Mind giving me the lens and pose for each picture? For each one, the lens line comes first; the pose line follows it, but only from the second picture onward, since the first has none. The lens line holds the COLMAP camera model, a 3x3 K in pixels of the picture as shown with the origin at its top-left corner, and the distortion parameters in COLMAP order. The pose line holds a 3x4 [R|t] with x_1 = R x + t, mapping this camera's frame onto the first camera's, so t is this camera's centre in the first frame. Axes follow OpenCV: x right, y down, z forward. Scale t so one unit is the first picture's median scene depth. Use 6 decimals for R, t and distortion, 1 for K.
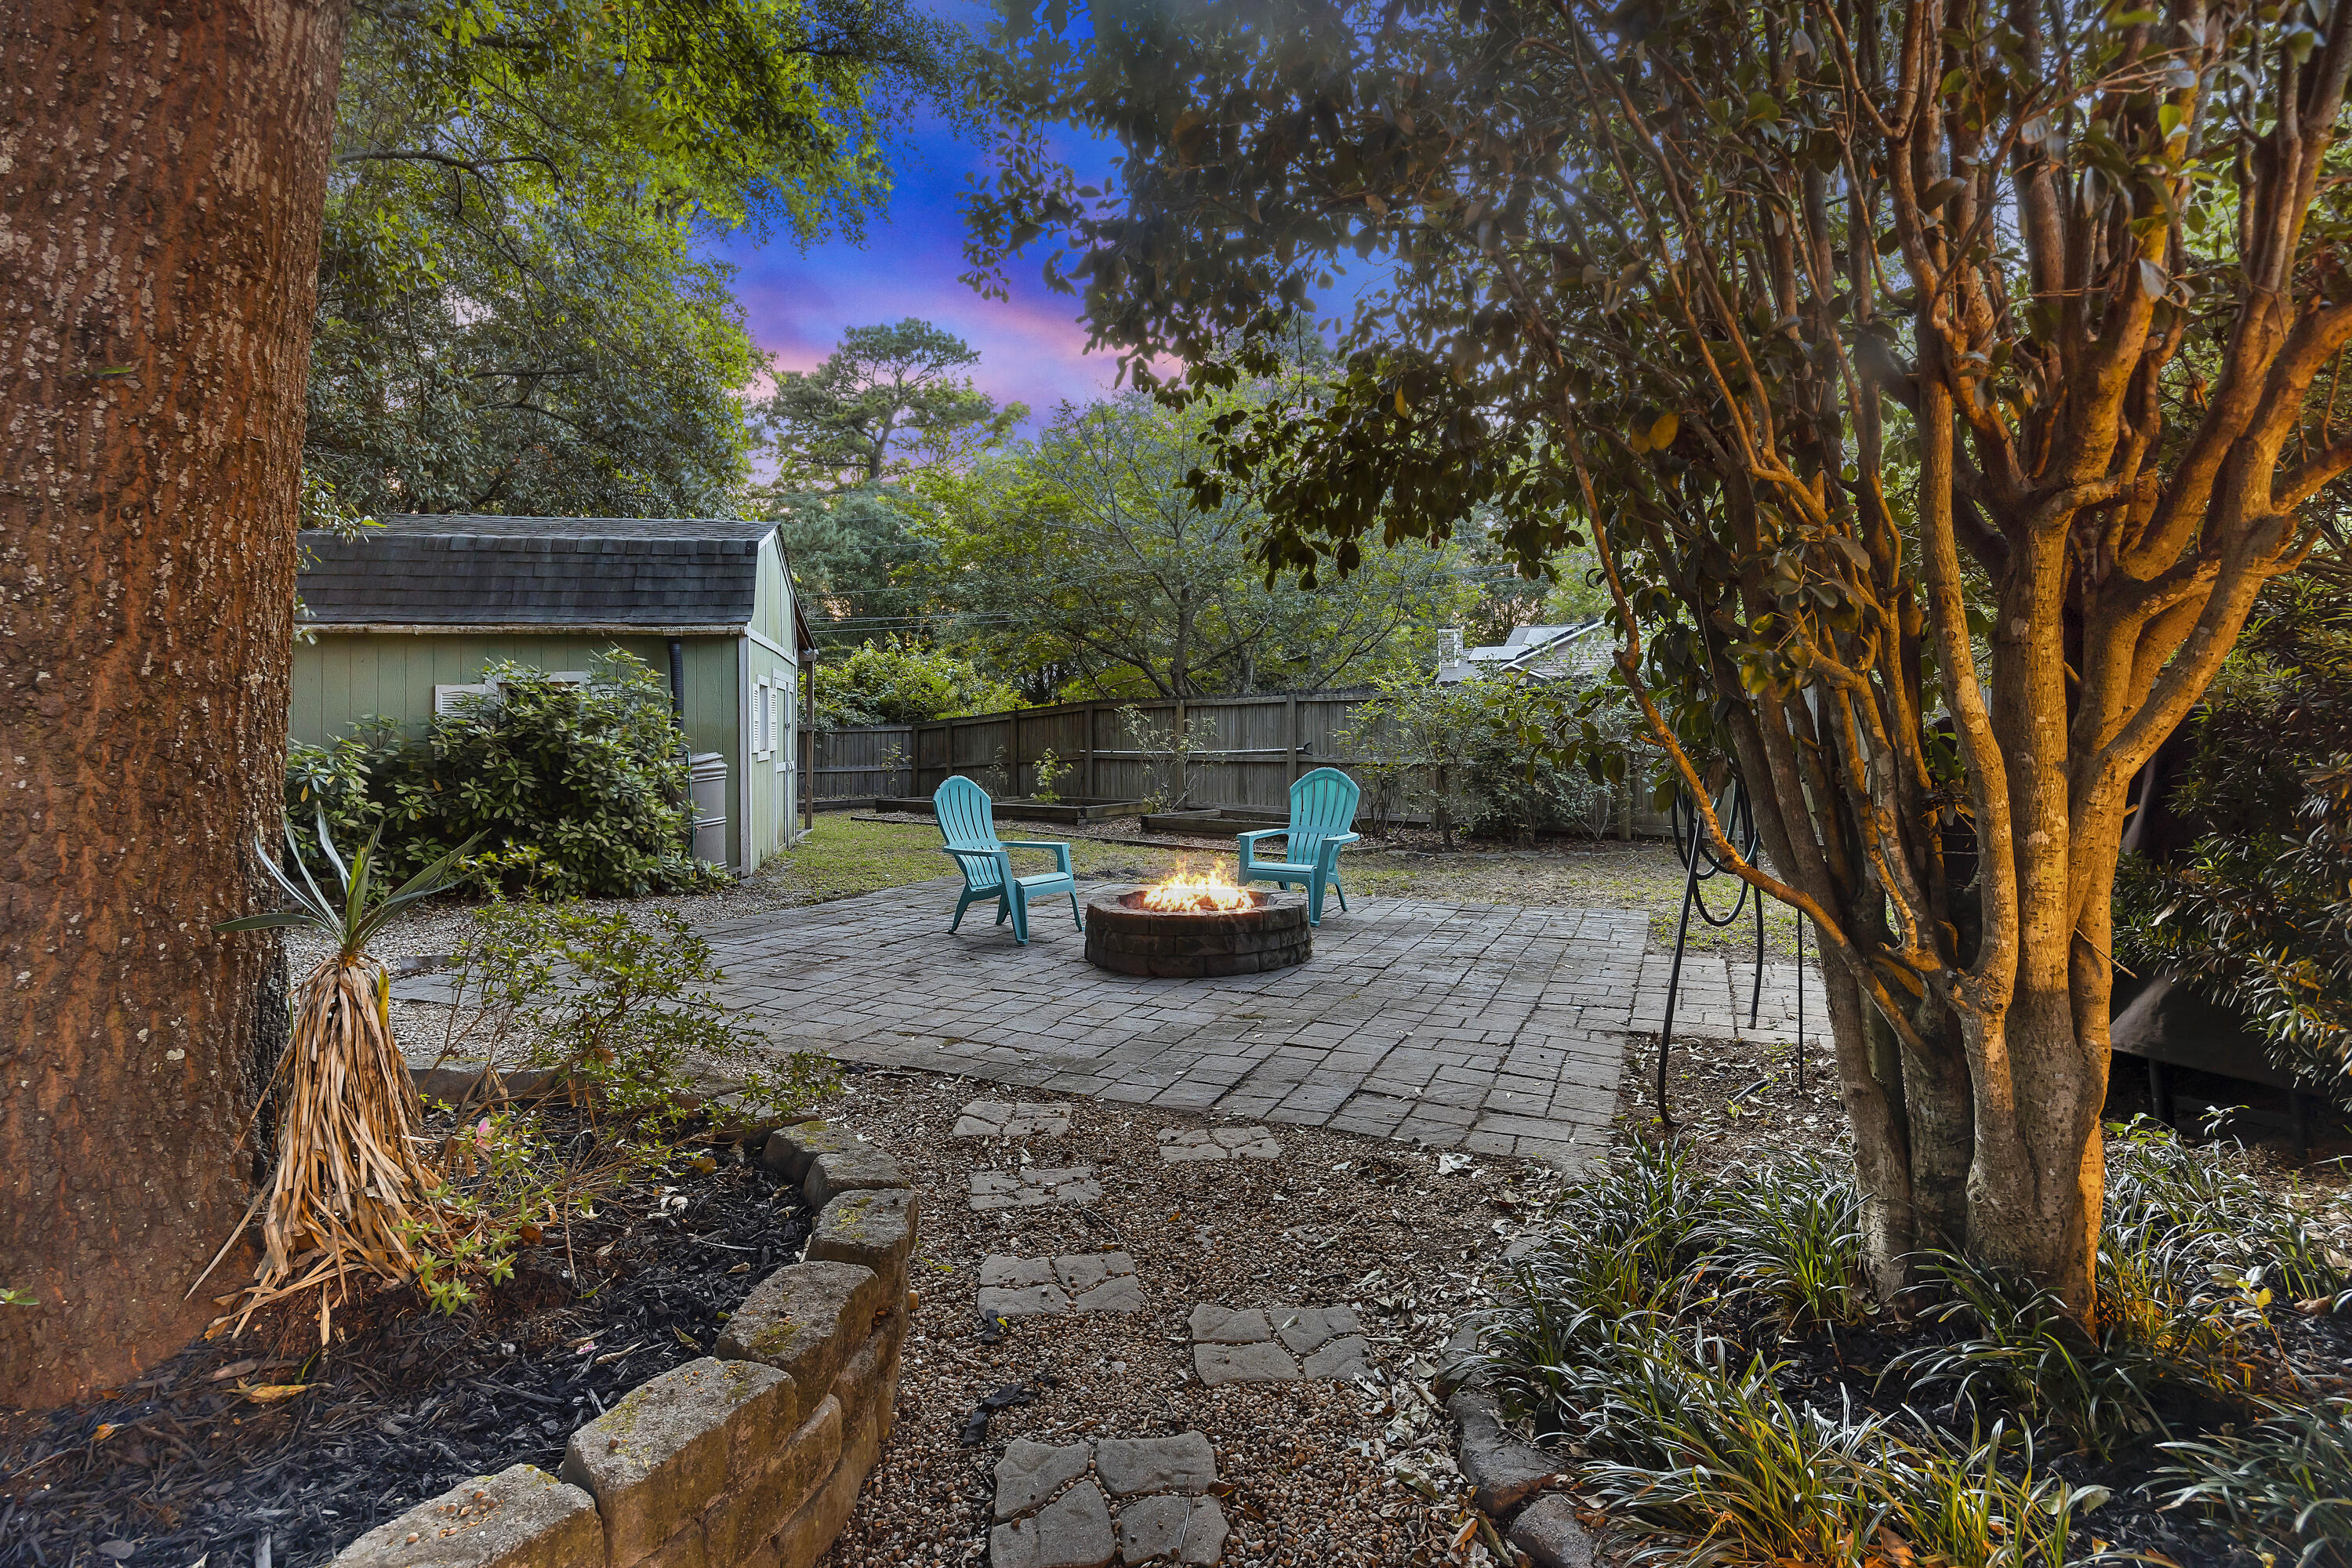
lens RADIAL K [[1163.7, 0, 1175.6], [0, 1163.7, 774.7], [0, 0, 1]] dist [-0.006207, -0.000283]
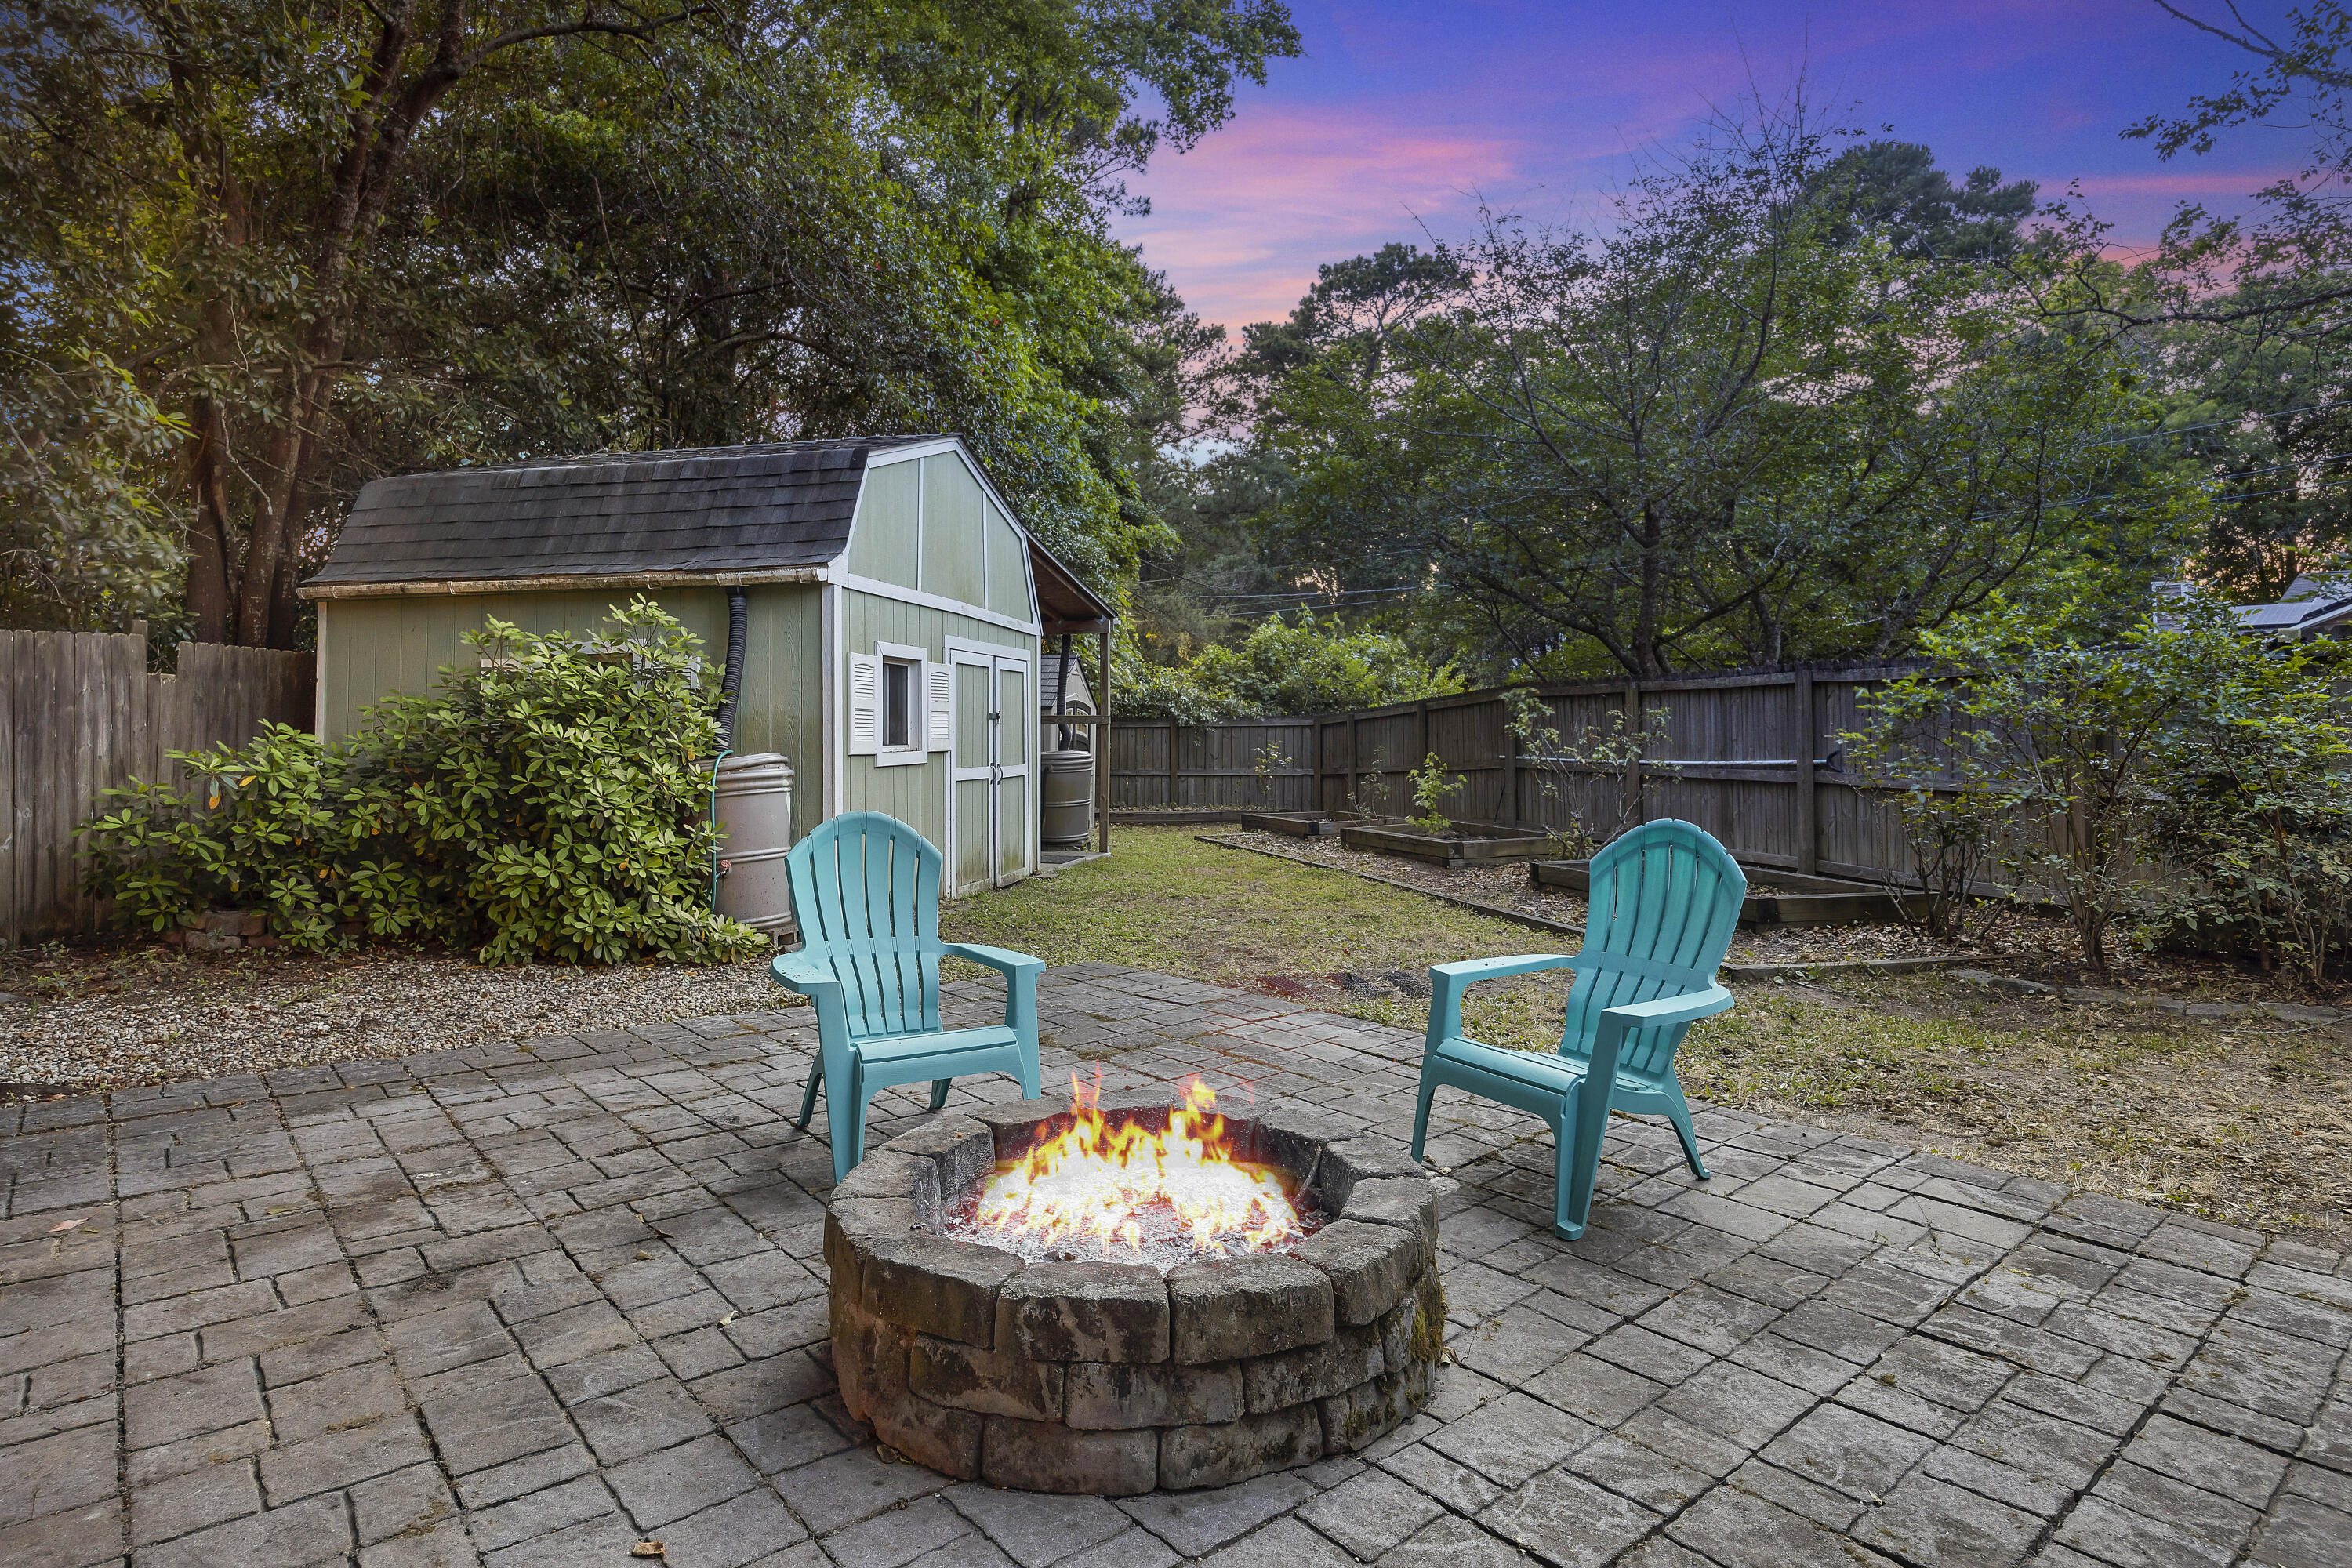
lens RADIAL K [[1236.7, 0, 1197.9], [0, 1236.7, 718.9], [0, 0, 1]] dist [-0.021794, -0.000232]
pose [[0.898523, 0.007168, -0.438868, 0.123936], [-0.026487, 0.998930, -0.037912, -0.015305], [0.438127, 0.045689, 0.897751, 0.382161]]
